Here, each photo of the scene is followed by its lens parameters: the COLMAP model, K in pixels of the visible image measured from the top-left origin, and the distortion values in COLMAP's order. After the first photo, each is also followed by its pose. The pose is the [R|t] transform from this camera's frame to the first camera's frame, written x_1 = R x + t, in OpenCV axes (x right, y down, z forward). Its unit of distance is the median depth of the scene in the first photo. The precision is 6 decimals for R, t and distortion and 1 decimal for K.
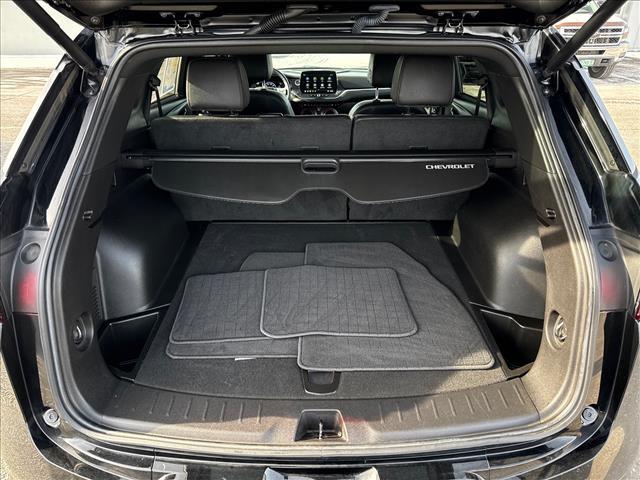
lens RADIAL K [[453.1, 0, 320.1], [0, 453.1, 239.6], [0, 0, 1]] dist [-0.016060, 0.002692]
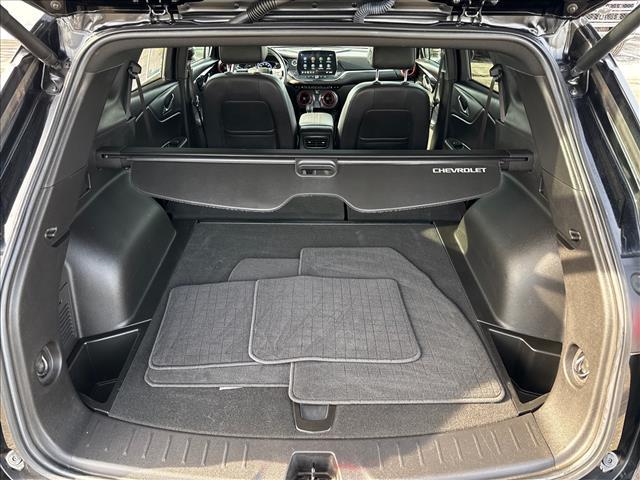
lens RADIAL K [[453.1, 0, 319.8], [0, 453.1, 240.4], [0, 0, 1]] dist [-0.016060, 0.002692]
pose [[0.999954, 0.008964, 0.003527, 0.006735], [-0.009151, 0.998334, 0.056975, -0.087251], [-0.003010, -0.057005, 0.998369, 0.109928]]
